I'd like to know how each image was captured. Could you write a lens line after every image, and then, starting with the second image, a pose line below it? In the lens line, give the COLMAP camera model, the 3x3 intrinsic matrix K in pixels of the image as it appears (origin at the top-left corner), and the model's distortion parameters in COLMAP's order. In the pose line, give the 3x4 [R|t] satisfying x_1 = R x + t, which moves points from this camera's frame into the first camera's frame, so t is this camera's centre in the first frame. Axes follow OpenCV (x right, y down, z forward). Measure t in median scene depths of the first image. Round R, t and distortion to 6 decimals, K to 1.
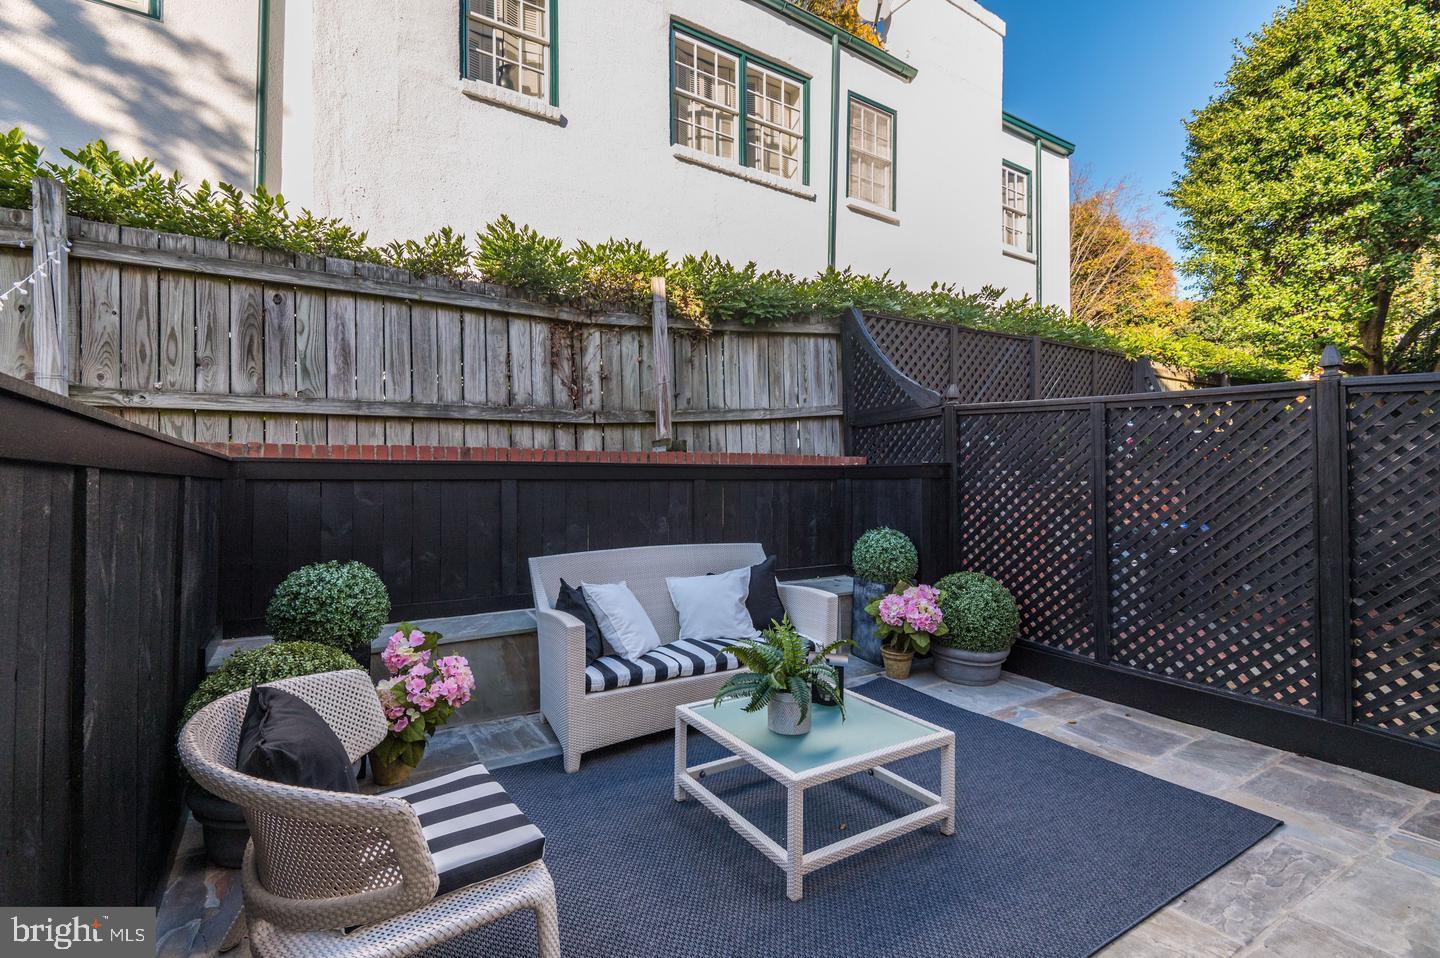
lens RADIAL K [[677.6, 0, 745.4], [0, 677.6, 476.7], [0, 0, 1]] dist [0.028772, -0.017232]
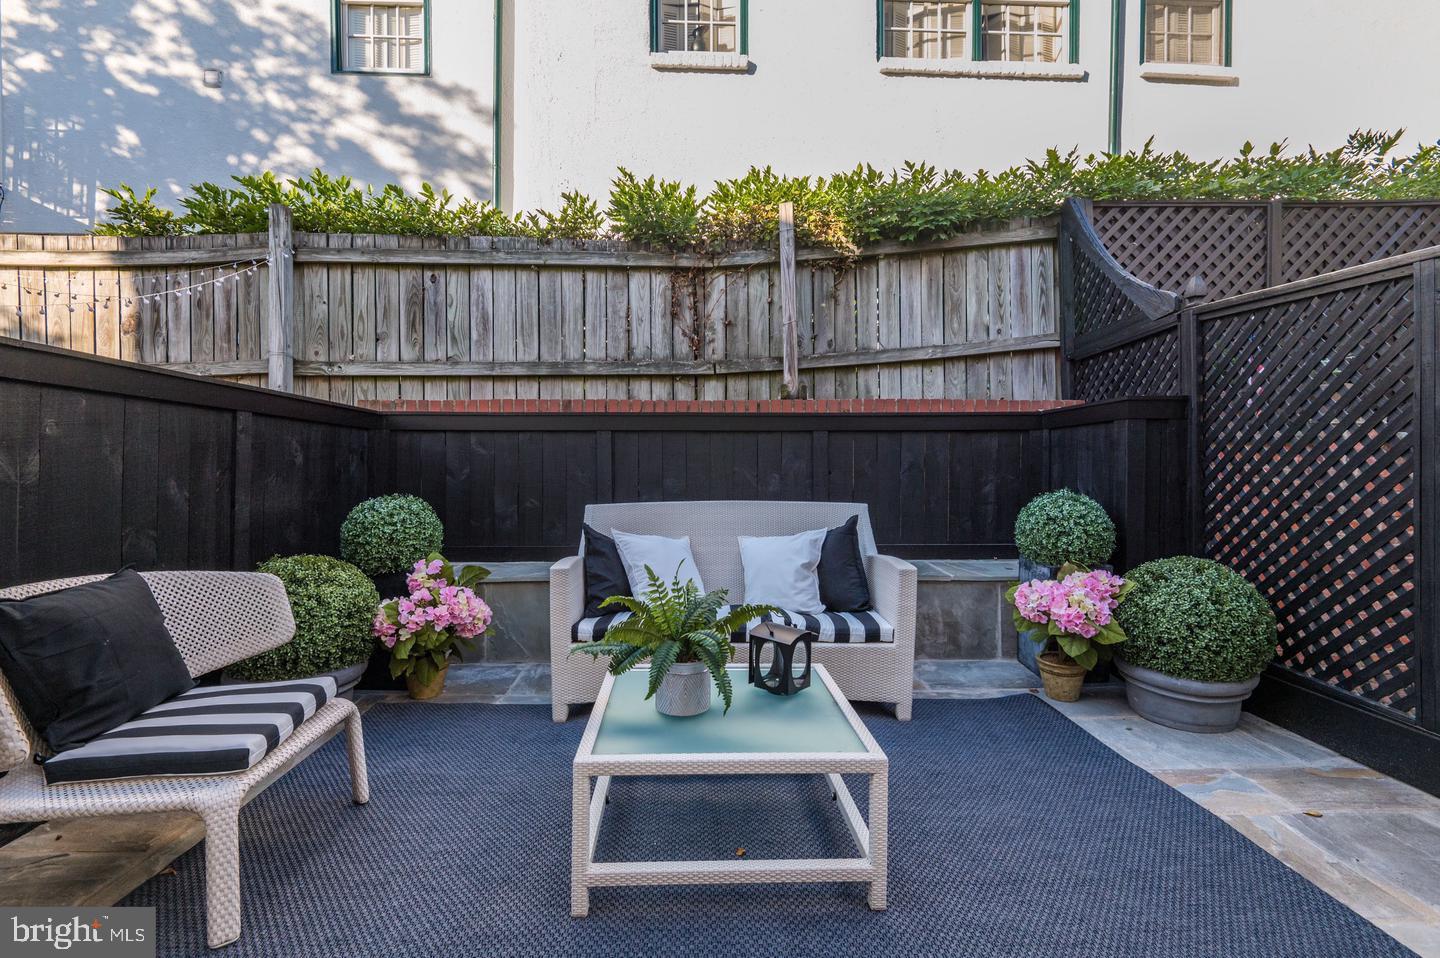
lens RADIAL K [[692.6, 0, 704.6], [0, 692.6, 477.7], [0, 0, 1]] dist [0.030747, -0.024118]
pose [[0.854298, 0.006121, -0.519748, 0.246817], [0.002494, 0.999871, 0.015874, 0.046389], [0.519778, -0.014858, 0.854172, 0.167389]]
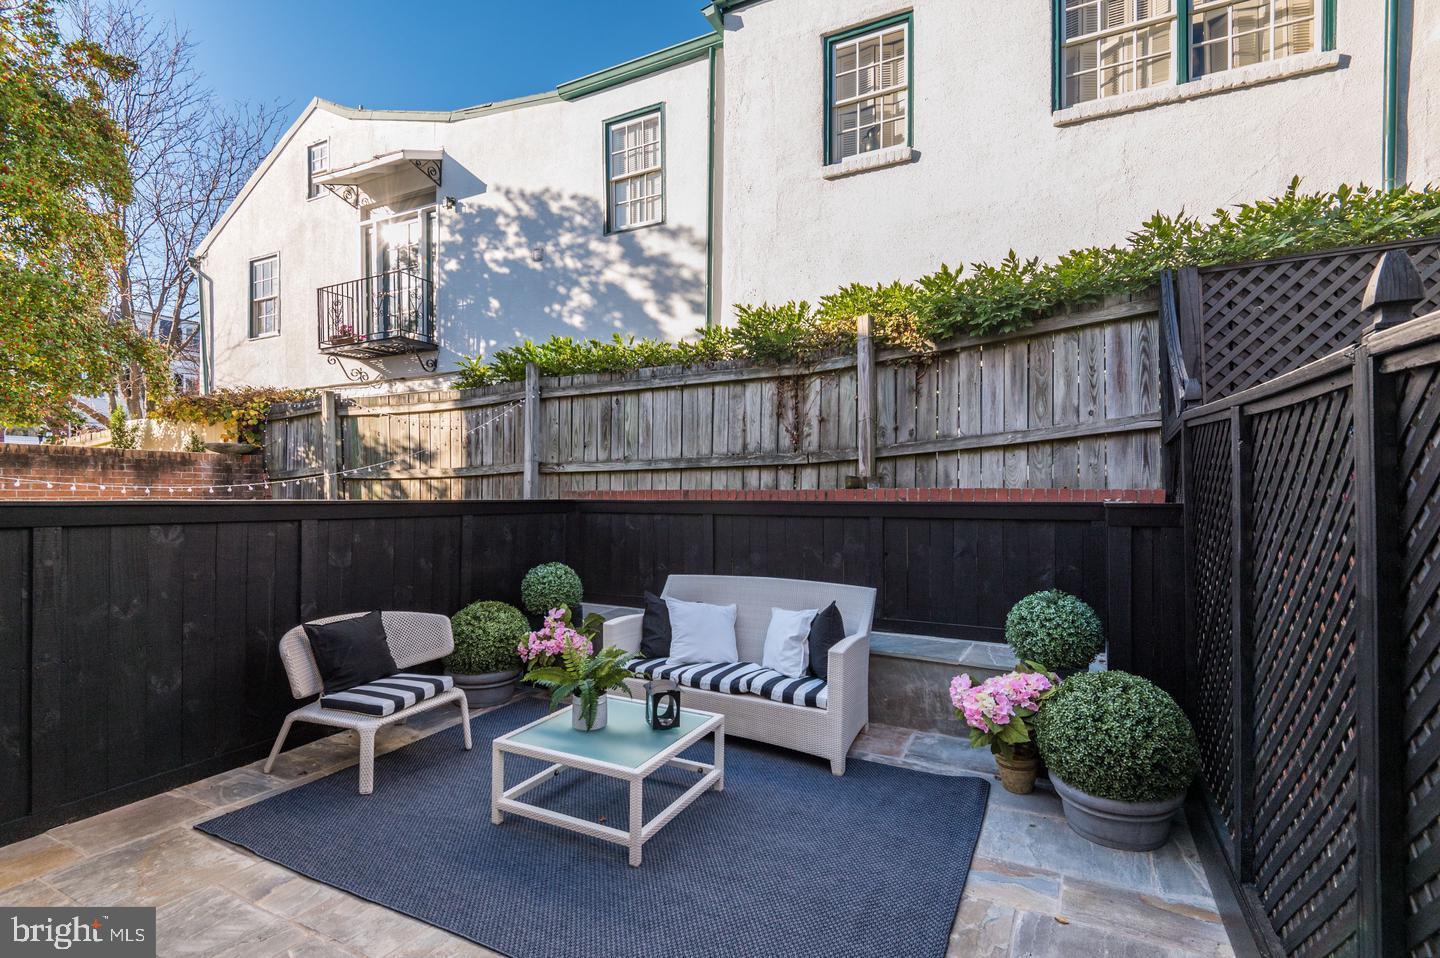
lens RADIAL K [[686.4, 0, 682.7], [0, 686.4, 494.5], [0, 0, 1]] dist [0.023679, -0.014996]
pose [[0.469457, 0.003216, -0.882950, 0.635474], [0.006240, 0.999956, 0.006960, -0.034874], [0.882933, -0.008777, 0.469416, 0.274662]]
